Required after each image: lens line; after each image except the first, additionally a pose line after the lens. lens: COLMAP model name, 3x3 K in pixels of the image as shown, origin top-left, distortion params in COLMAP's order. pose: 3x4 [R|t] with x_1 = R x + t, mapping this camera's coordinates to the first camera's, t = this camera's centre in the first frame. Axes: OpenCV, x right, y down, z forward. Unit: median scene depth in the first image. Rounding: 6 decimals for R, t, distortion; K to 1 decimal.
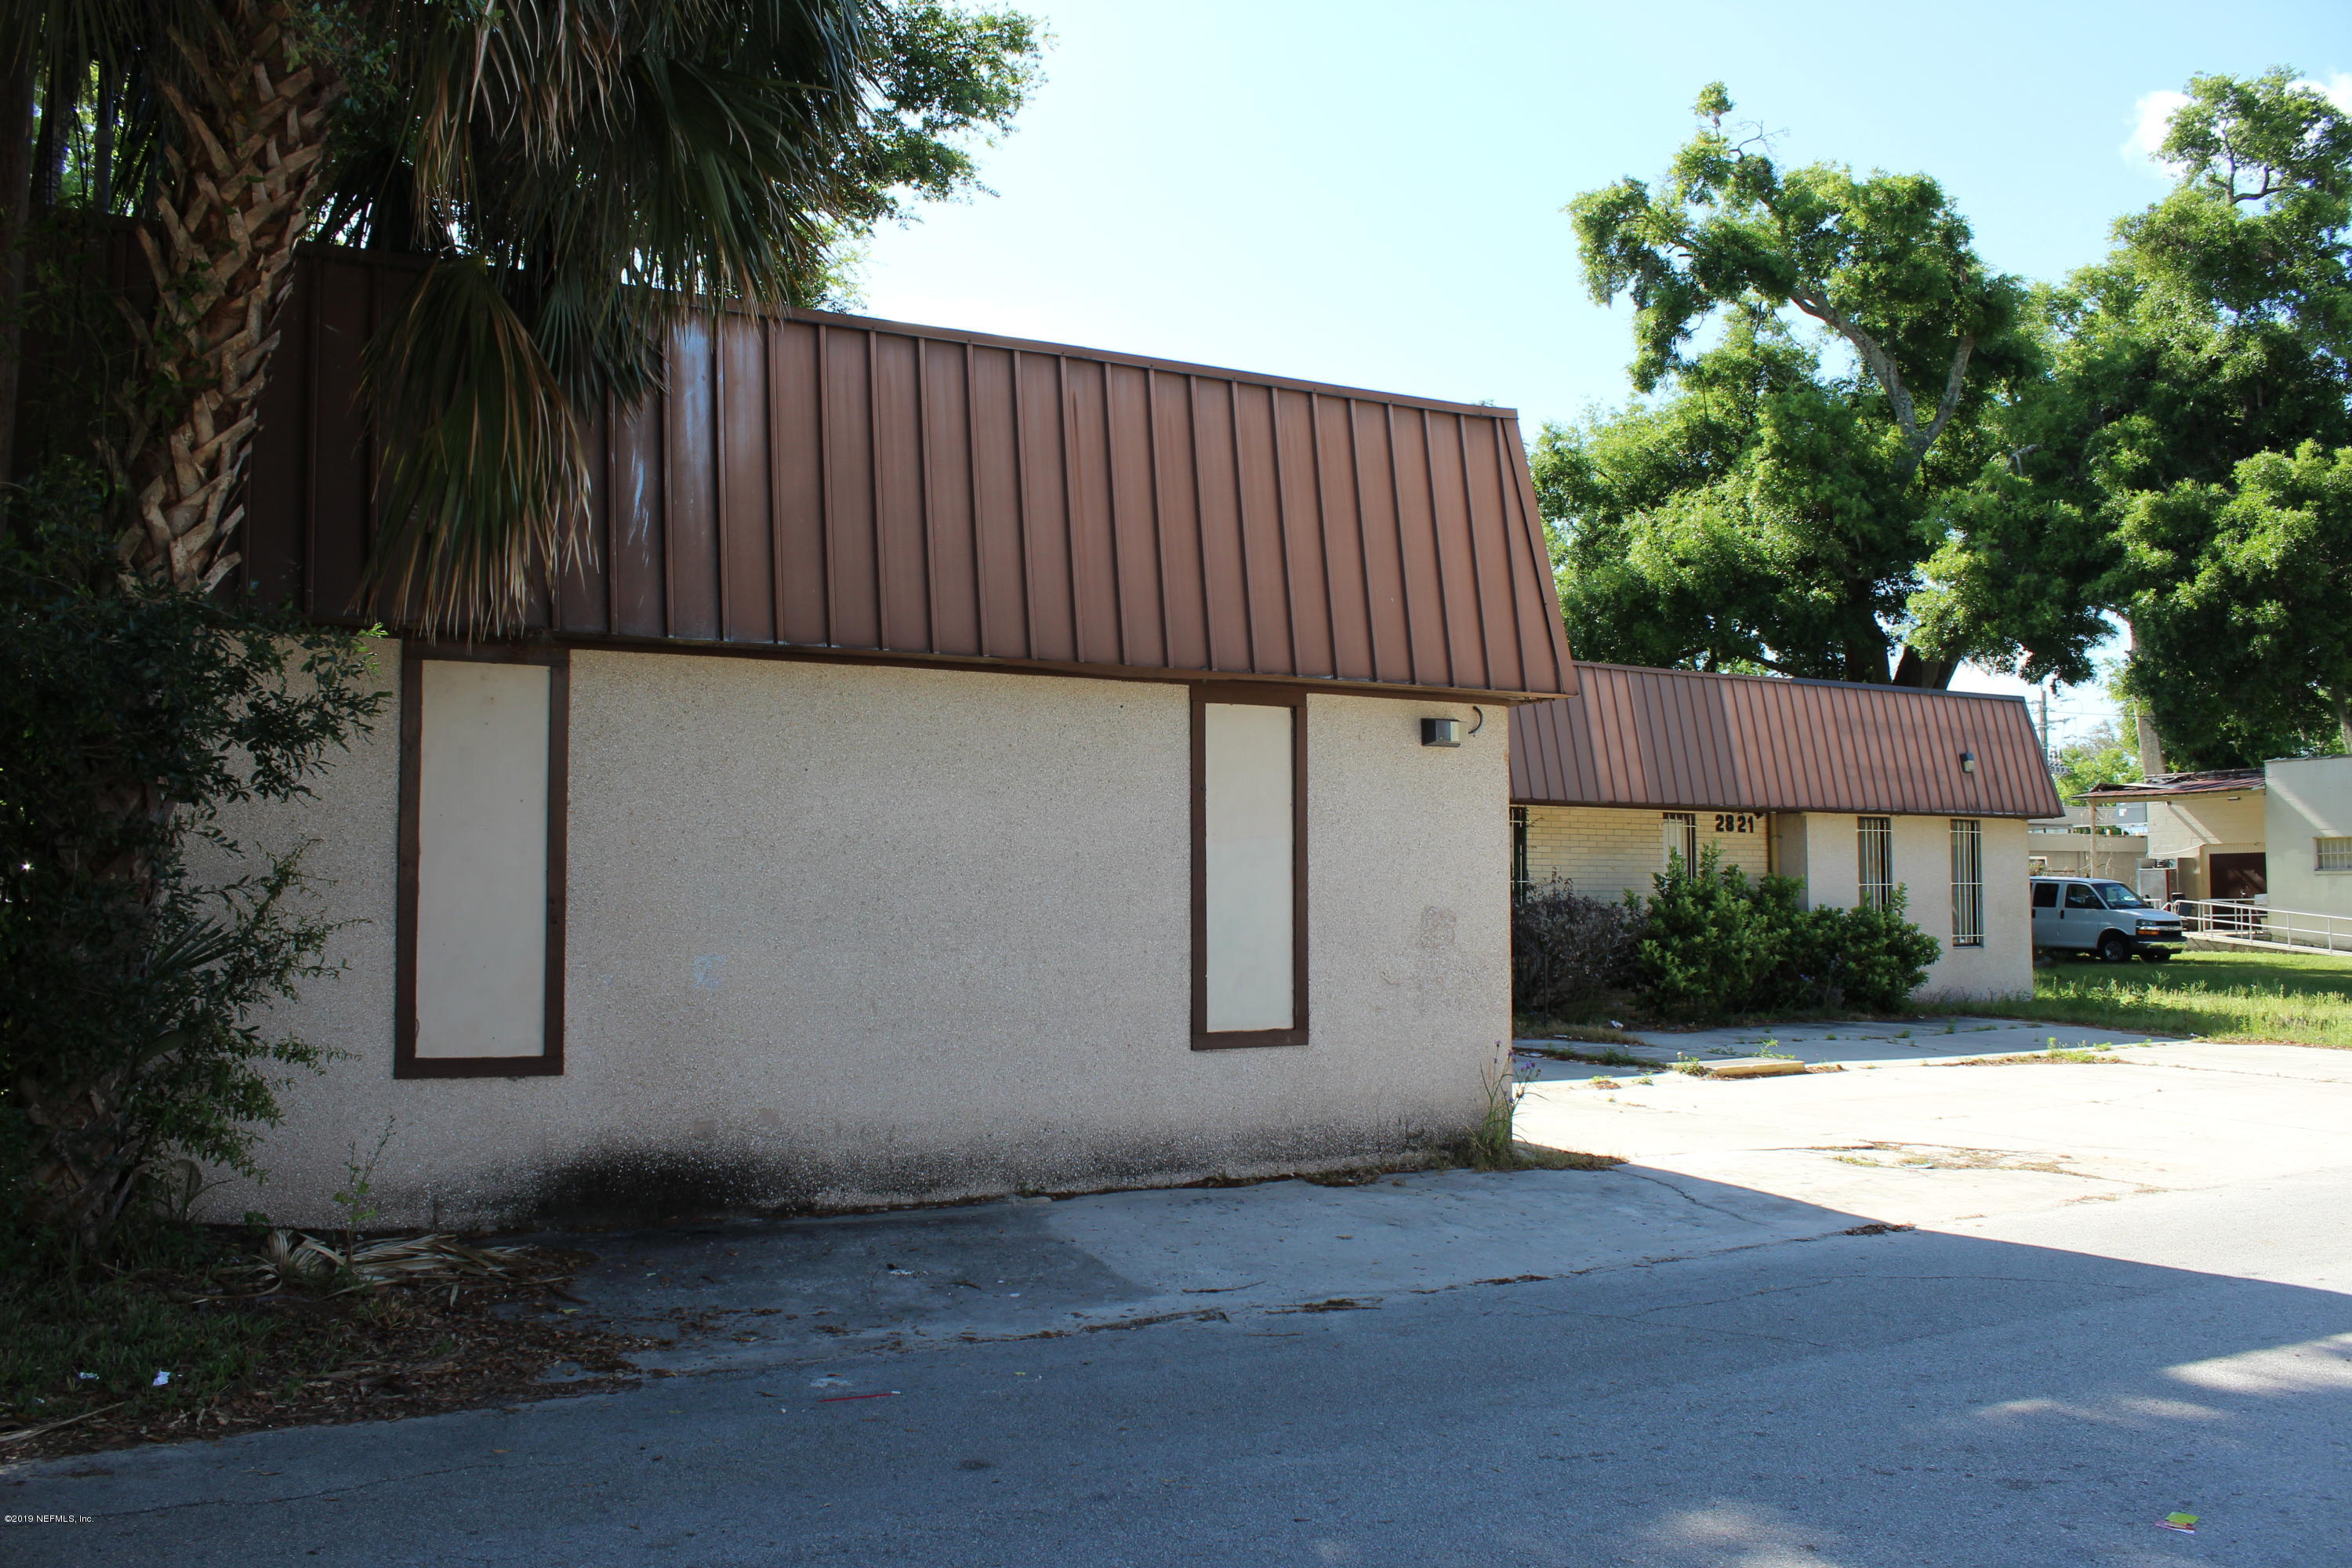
lens RADIAL K [[1919.6, 0, 1171.8], [0, 1919.6, 784.4], [0, 0, 1]] dist [-0.173817, 0.140858]
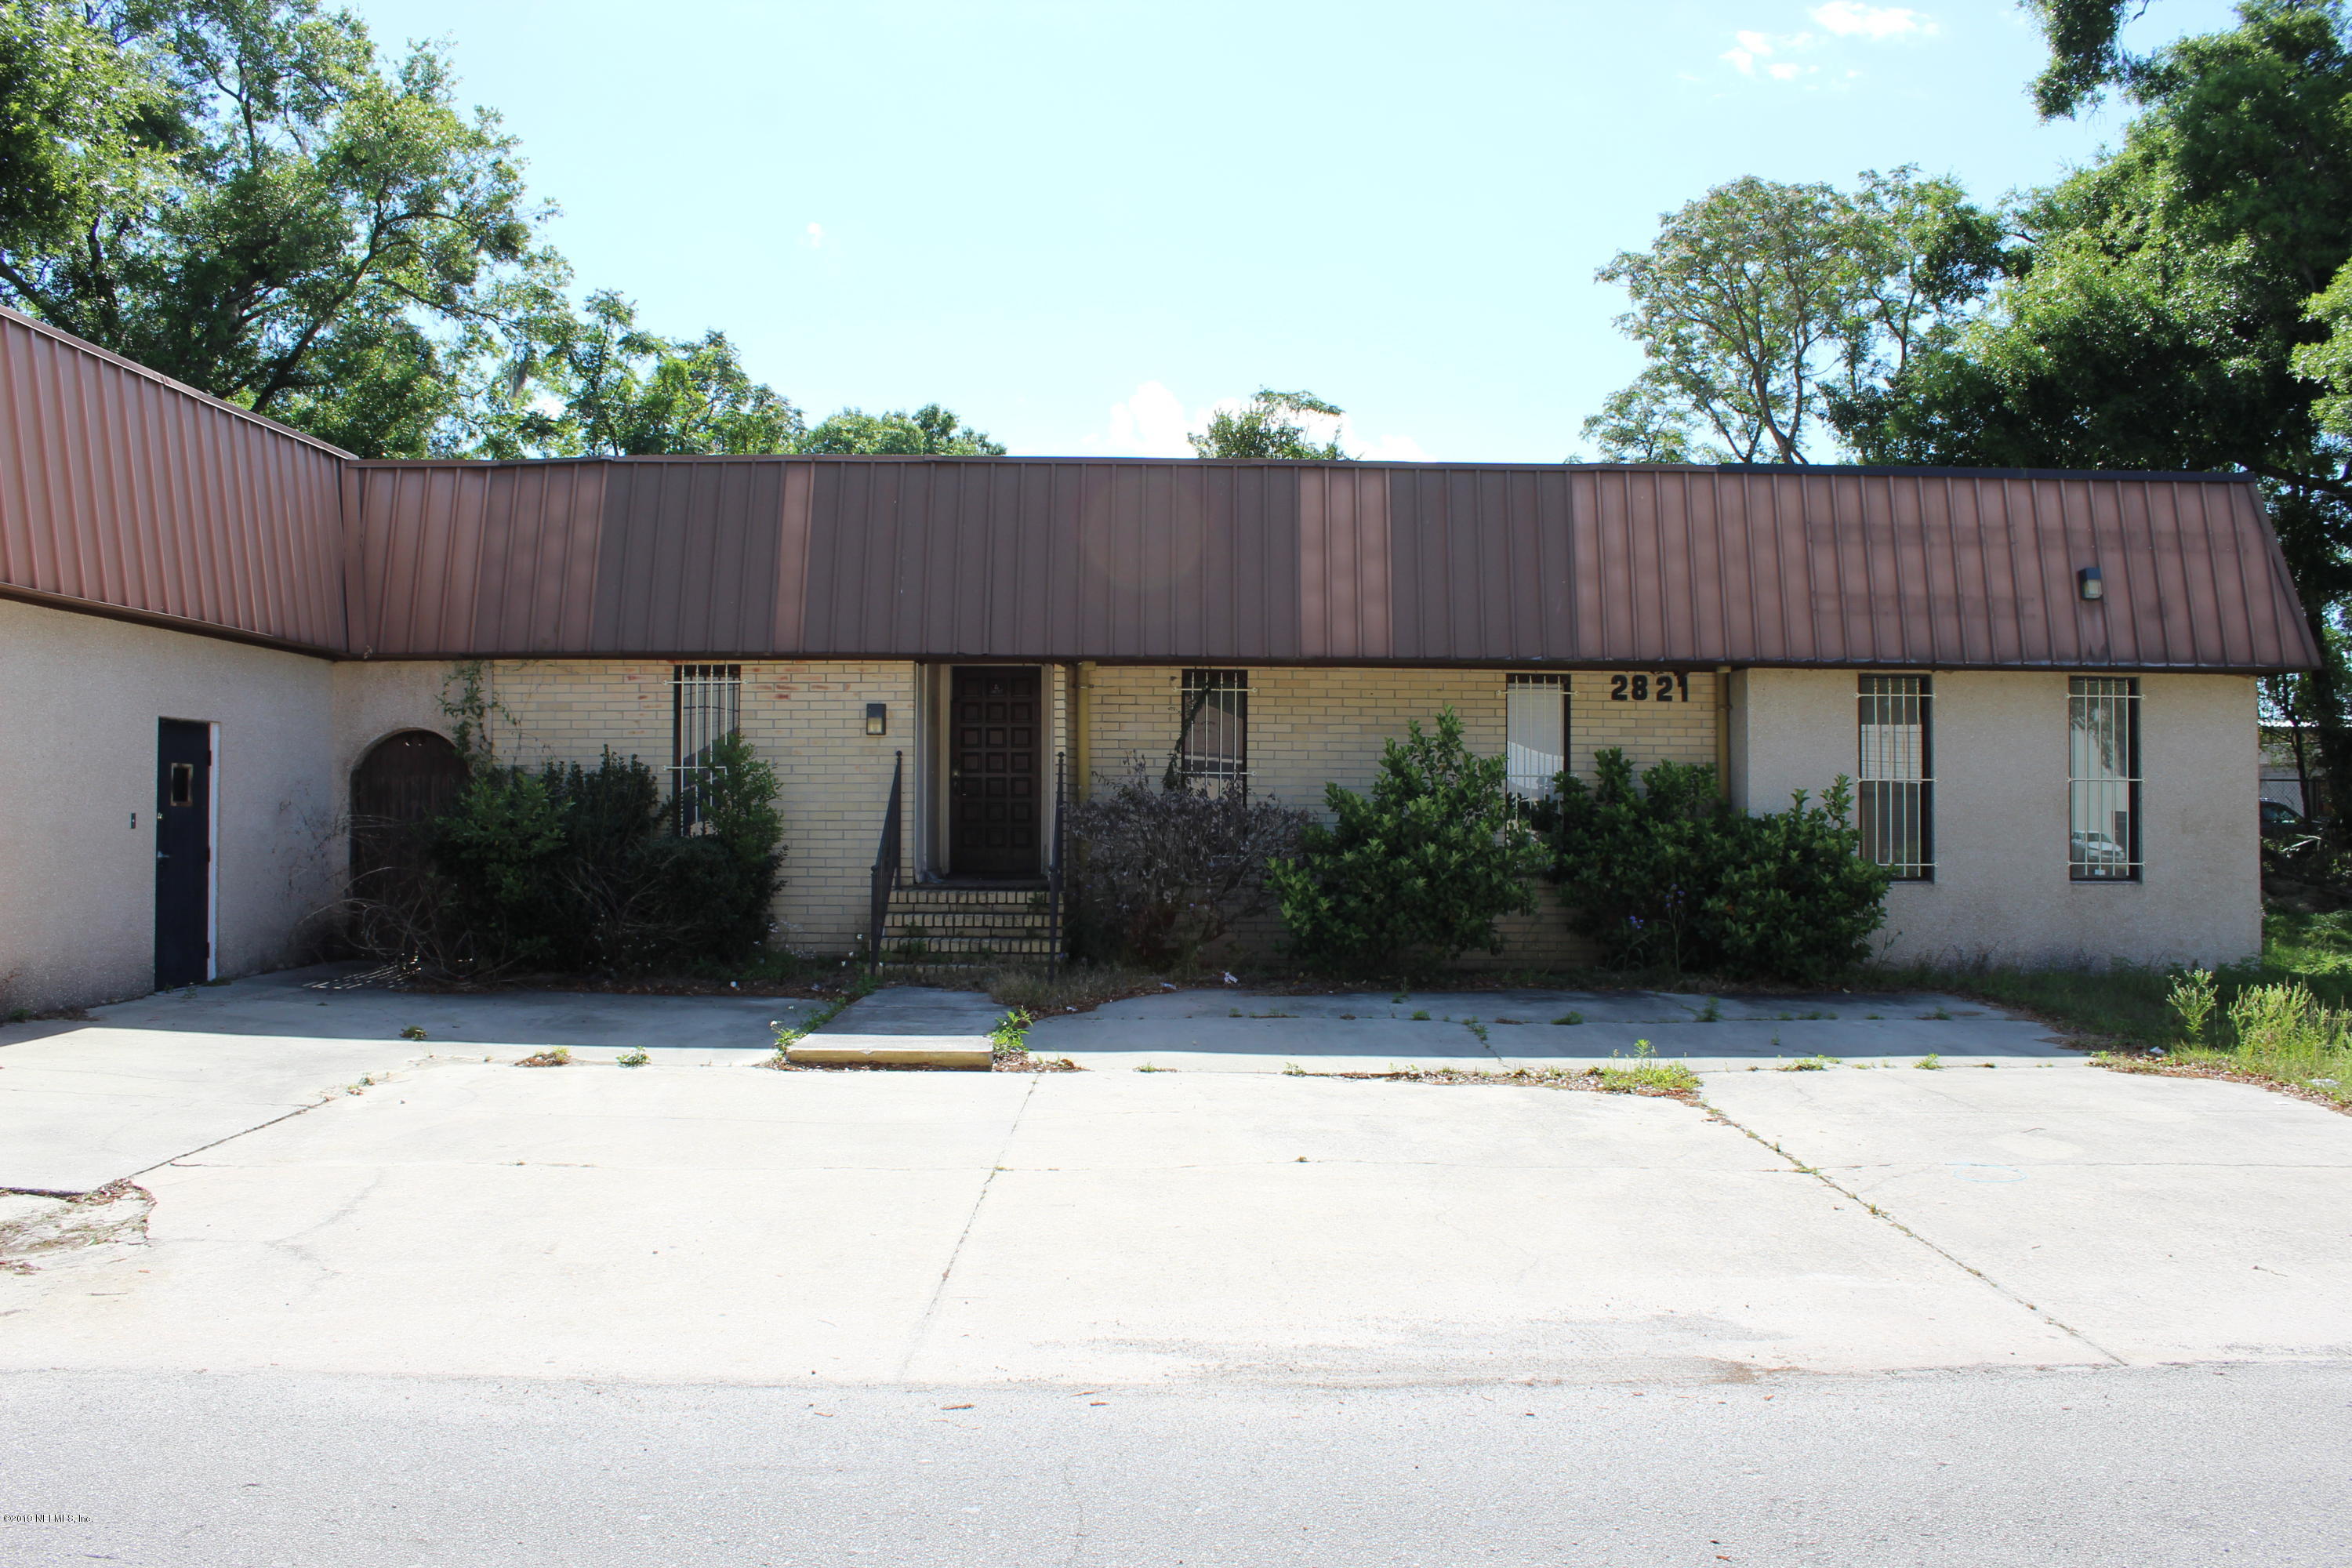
lens RADIAL K [[1935.3, 0, 1181.9], [0, 1935.3, 810.6], [0, 0, 1]] dist [-0.181593, 0.160235]
pose [[0.879403, -0.000009, -0.476078, 0.471520], [0.025669, 0.998546, 0.047396, 0.027267], [0.475386, -0.053900, 0.878125, 0.323337]]
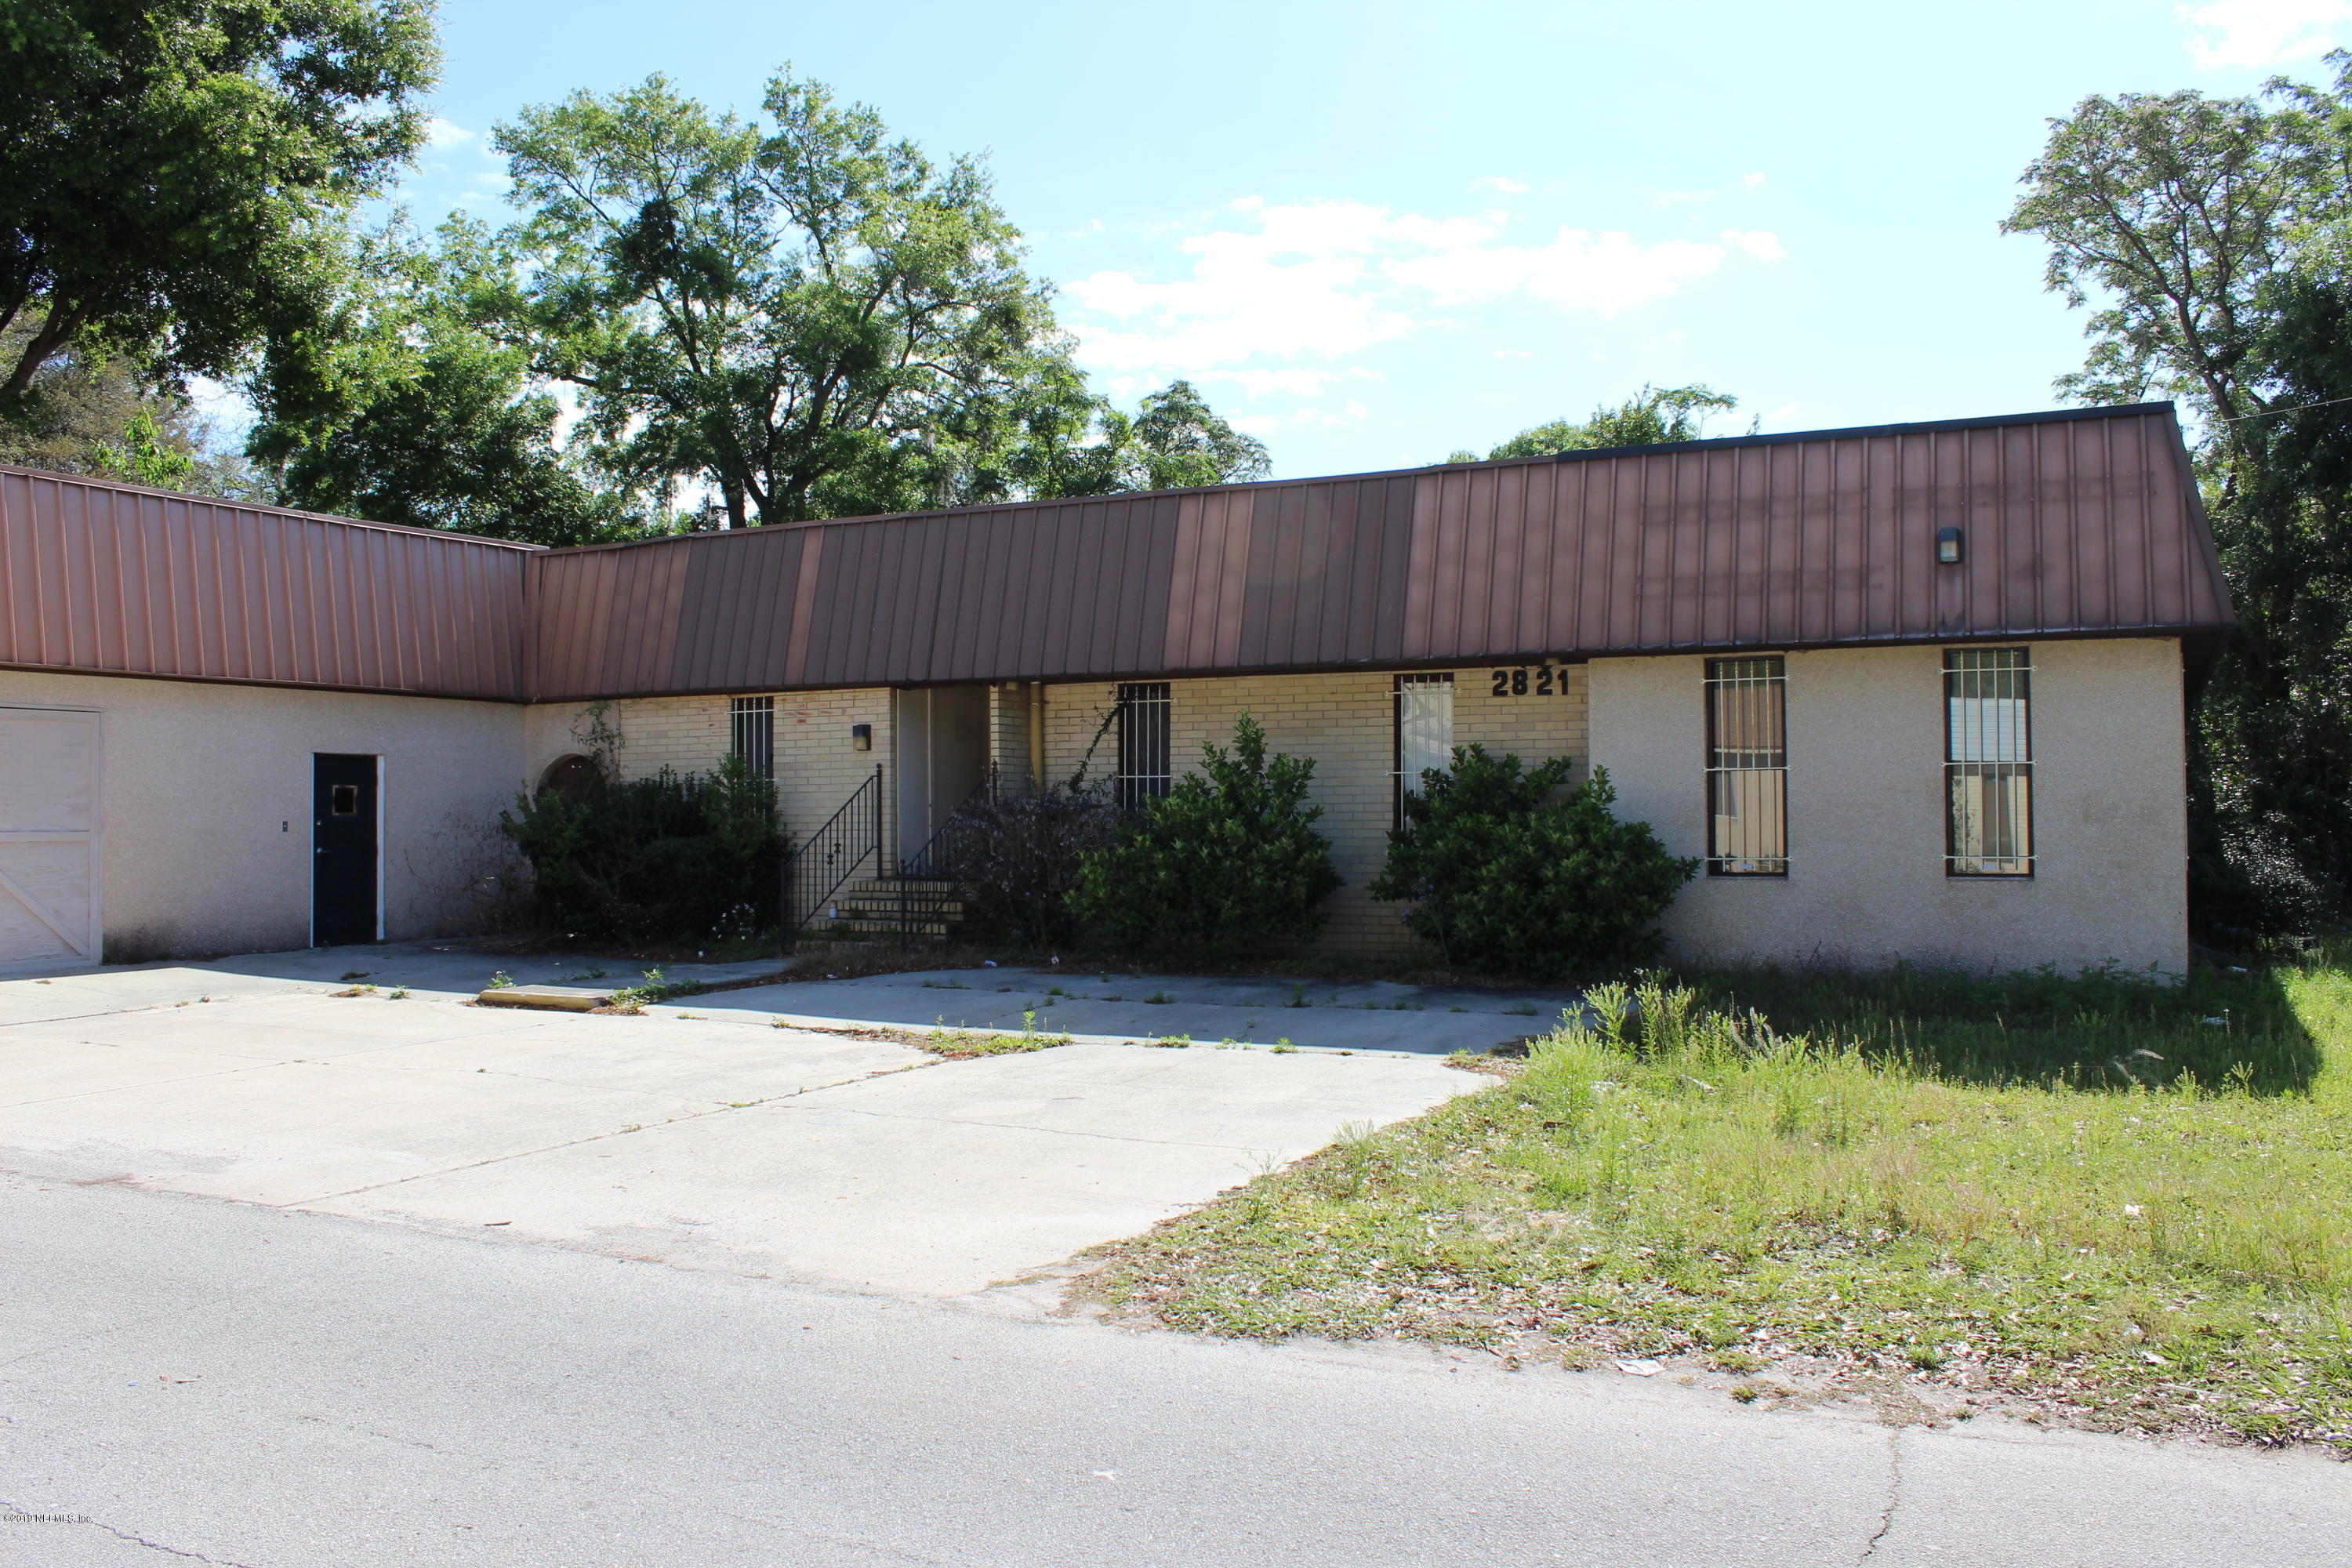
lens RADIAL K [[1935.3, 0, 1181.9], [0, 1935.3, 810.6], [0, 0, 1]] dist [-0.181593, 0.160235]
pose [[0.563066, -0.010983, -0.826339, 0.783809], [0.054833, 0.998205, 0.024096, 0.042304], [0.824591, -0.058878, 0.562657, 0.511834]]
